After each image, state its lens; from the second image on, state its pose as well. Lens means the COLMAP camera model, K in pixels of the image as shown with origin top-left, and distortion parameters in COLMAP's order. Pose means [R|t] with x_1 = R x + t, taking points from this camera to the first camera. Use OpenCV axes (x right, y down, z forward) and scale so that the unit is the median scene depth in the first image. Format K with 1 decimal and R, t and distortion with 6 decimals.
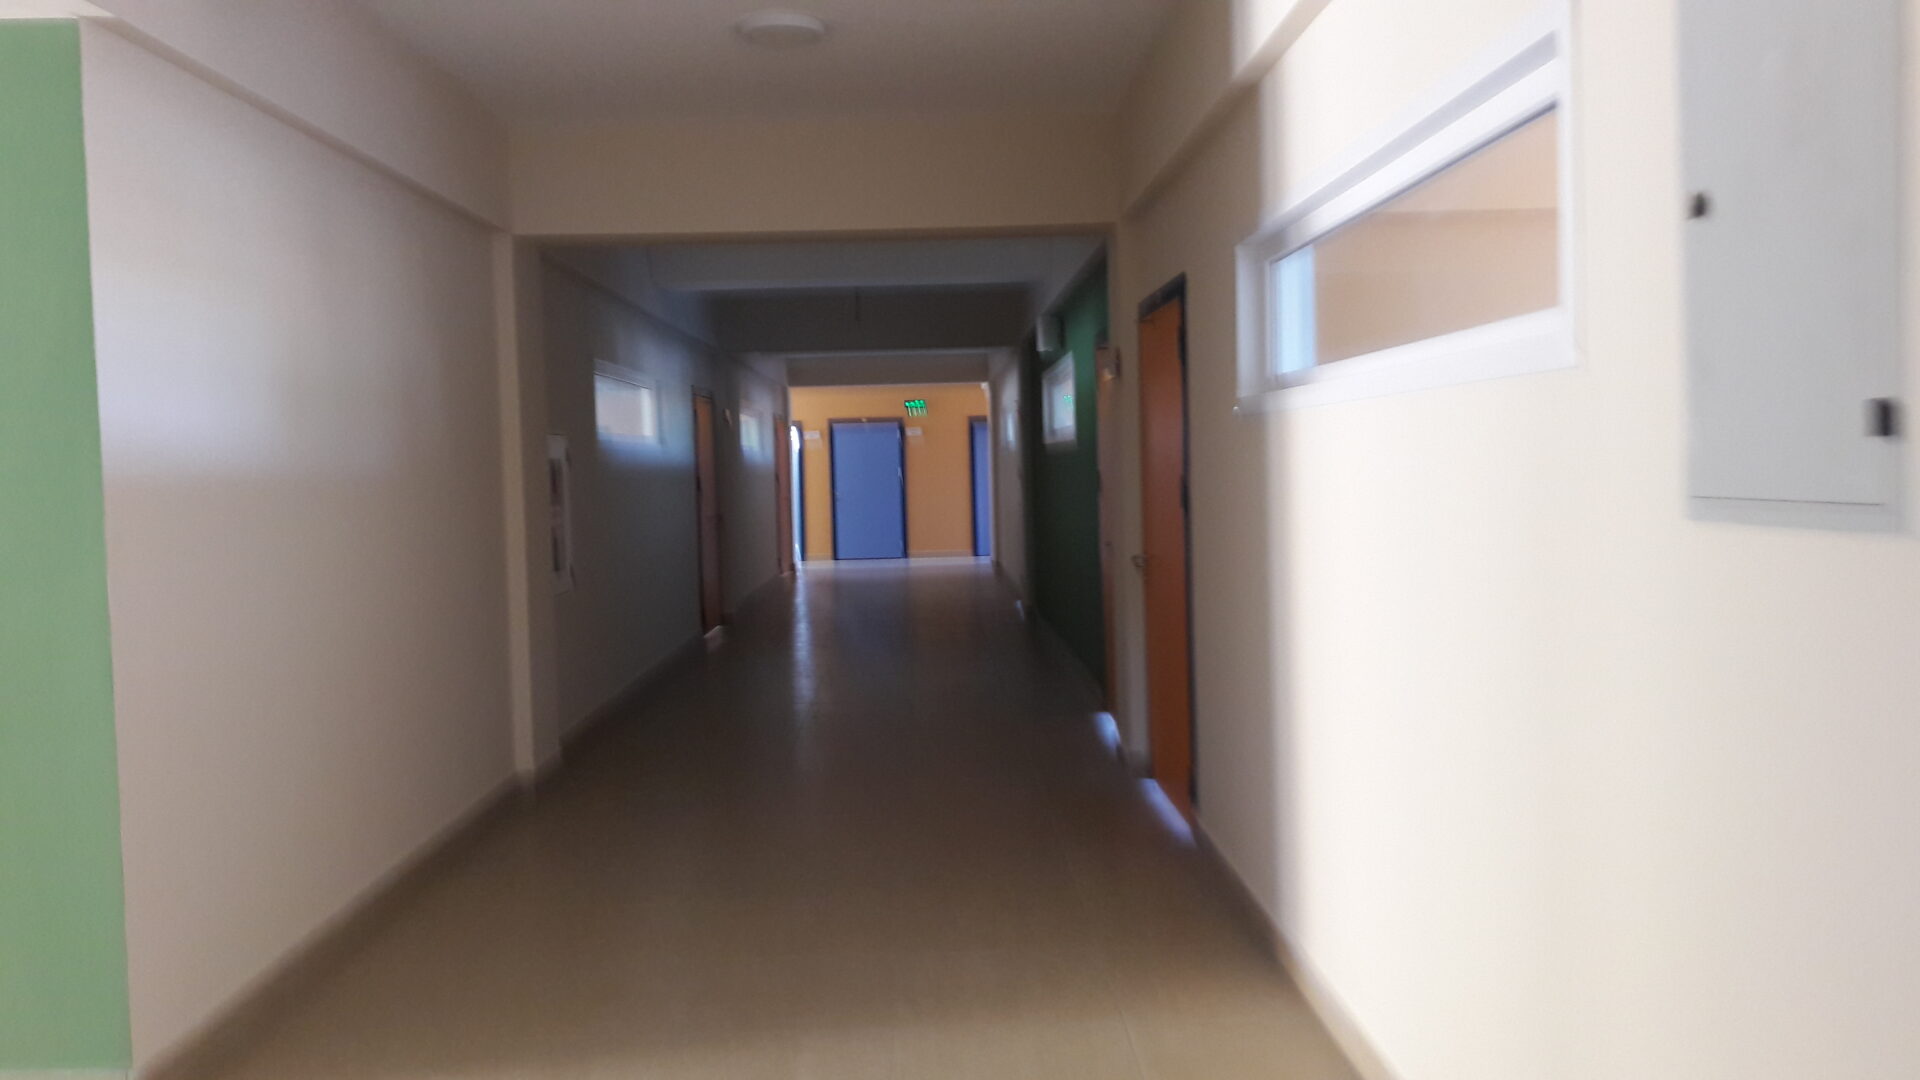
lens RADIAL K [[1716.9, 0, 960.0], [0, 1716.9, 540.0], [0, 0, 1]] dist [0.118339, -0.309076]
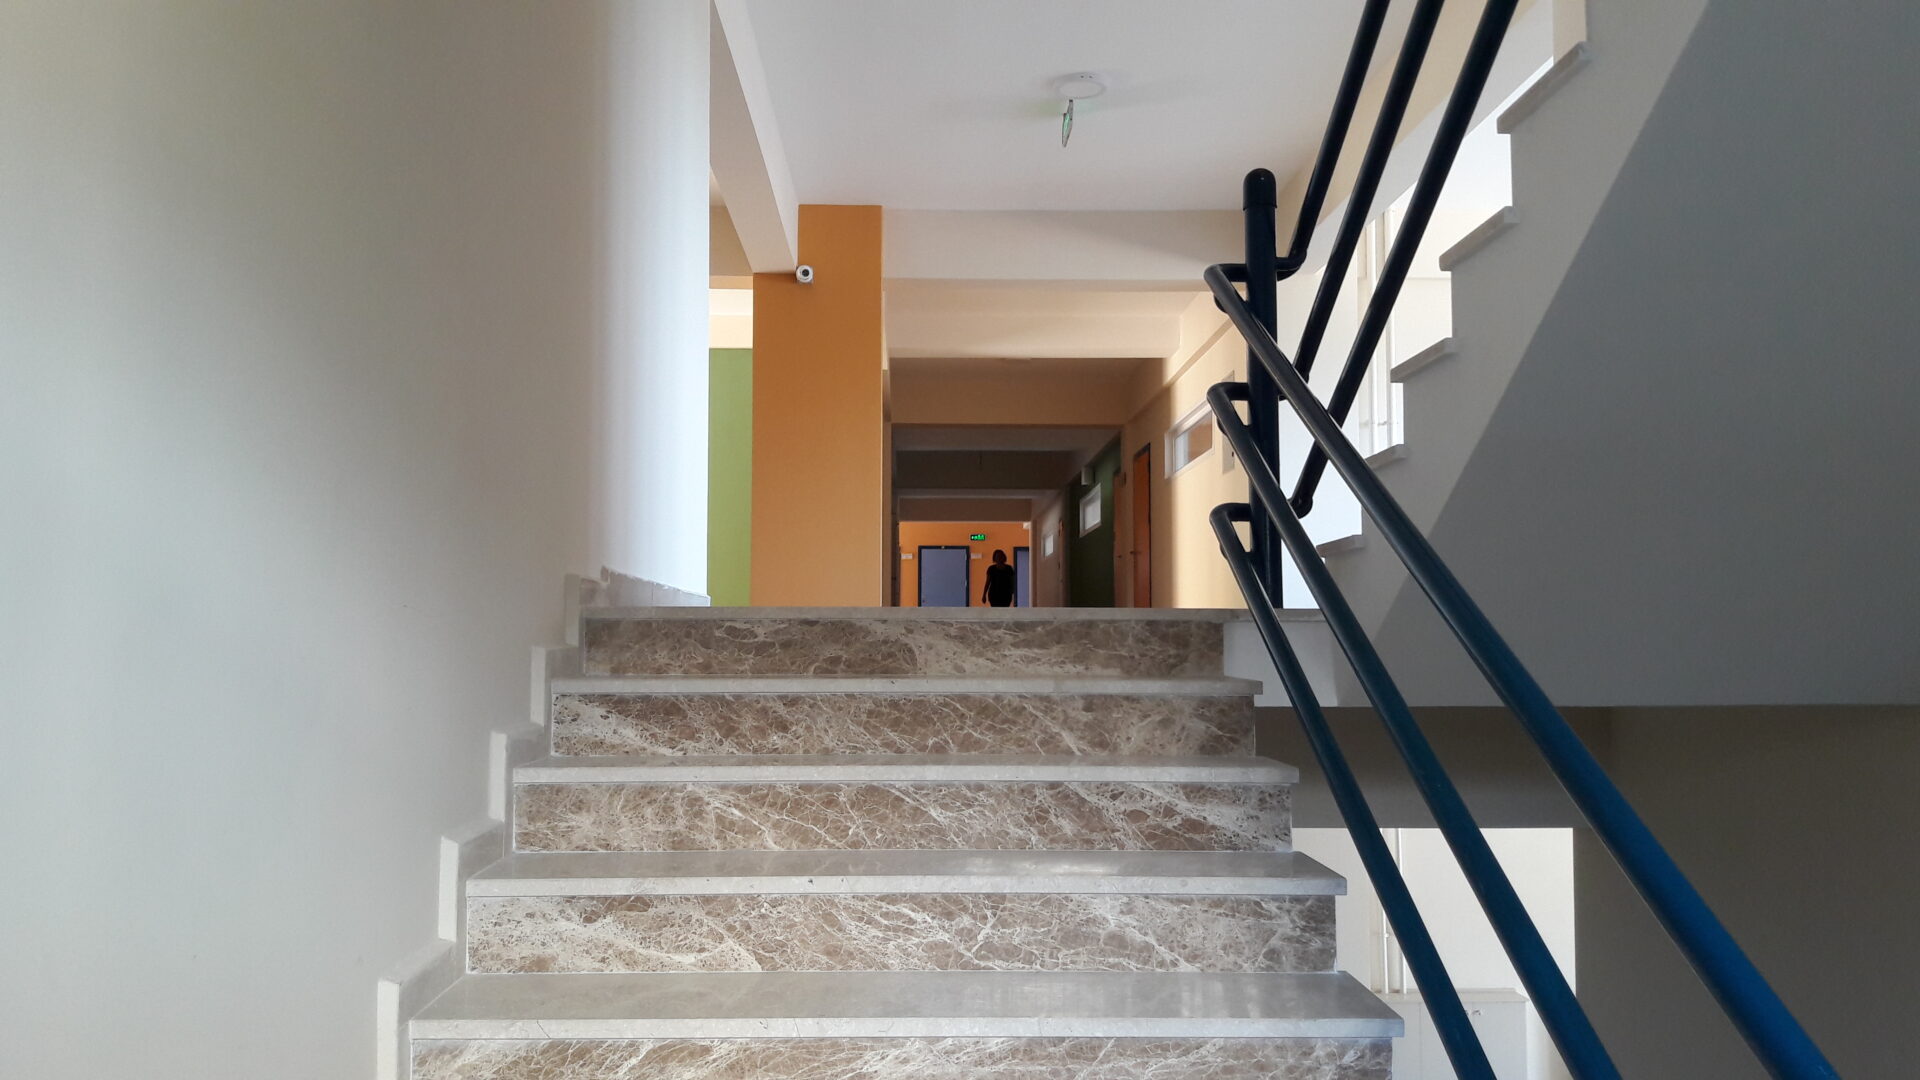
lens RADIAL K [[1716.9, 0, 960.0], [0, 1716.9, 540.0], [0, 0, 1]] dist [0.118339, -0.309076]
pose [[0.999666, 0.025248, 0.005475, -0.088159], [-0.024525, 0.994048, -0.106142, 0.142344], [-0.008122, 0.105973, 0.994336, -0.814737]]
